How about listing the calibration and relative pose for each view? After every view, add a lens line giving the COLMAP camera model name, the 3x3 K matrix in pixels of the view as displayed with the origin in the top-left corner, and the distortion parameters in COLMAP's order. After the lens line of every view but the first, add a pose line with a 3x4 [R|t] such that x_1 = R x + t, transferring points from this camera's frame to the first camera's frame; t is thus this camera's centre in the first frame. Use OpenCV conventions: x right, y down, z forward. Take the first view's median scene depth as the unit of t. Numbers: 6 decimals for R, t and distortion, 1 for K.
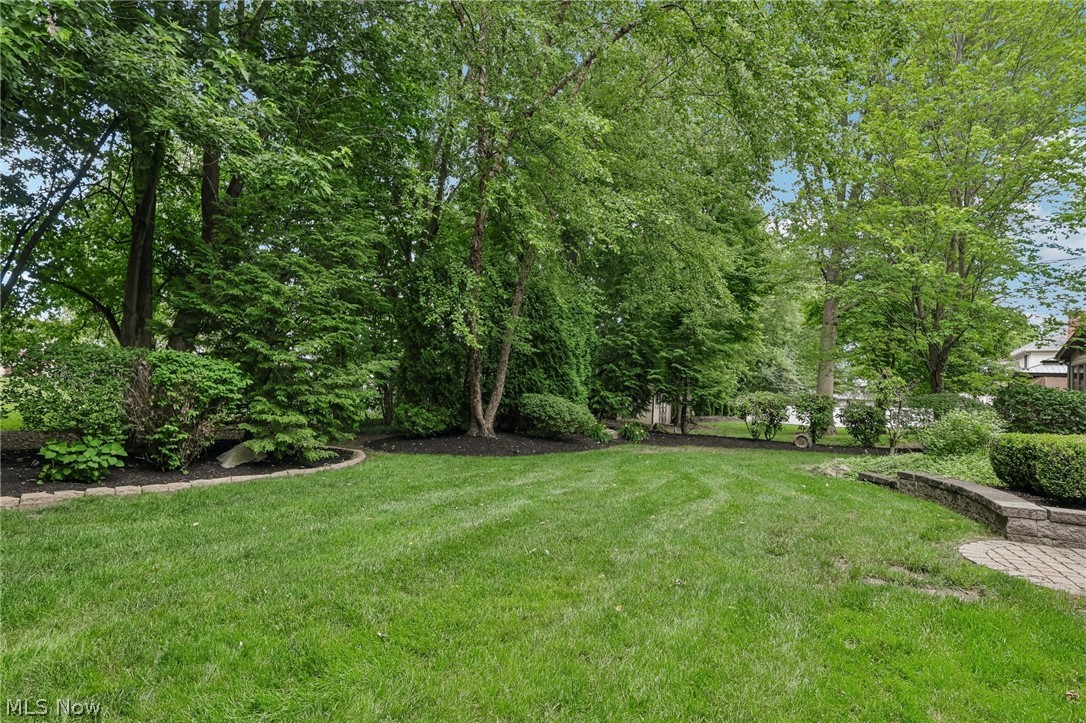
lens RADIAL K [[555.5, 0, 543.3], [0, 555.5, 361.0], [0, 0, 1]] dist [0.000457, 0.000010]
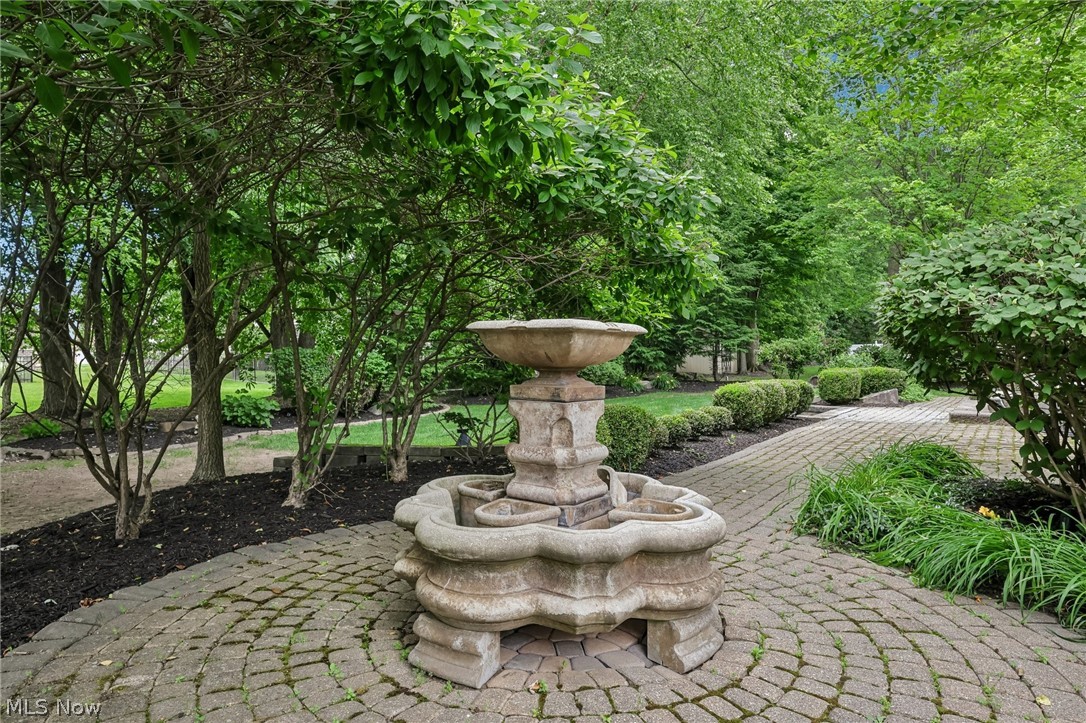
lens RADIAL K [[706.2, 0, 543.0], [0, 706.2, 361.1], [0, 0, 1]] dist [-0.000083, -0.000004]
pose [[0.992594, -0.058992, -0.106189, 0.074427], [0.067509, 0.994627, 0.078485, -0.048409], [0.100989, -0.085072, 0.991244, -0.492481]]
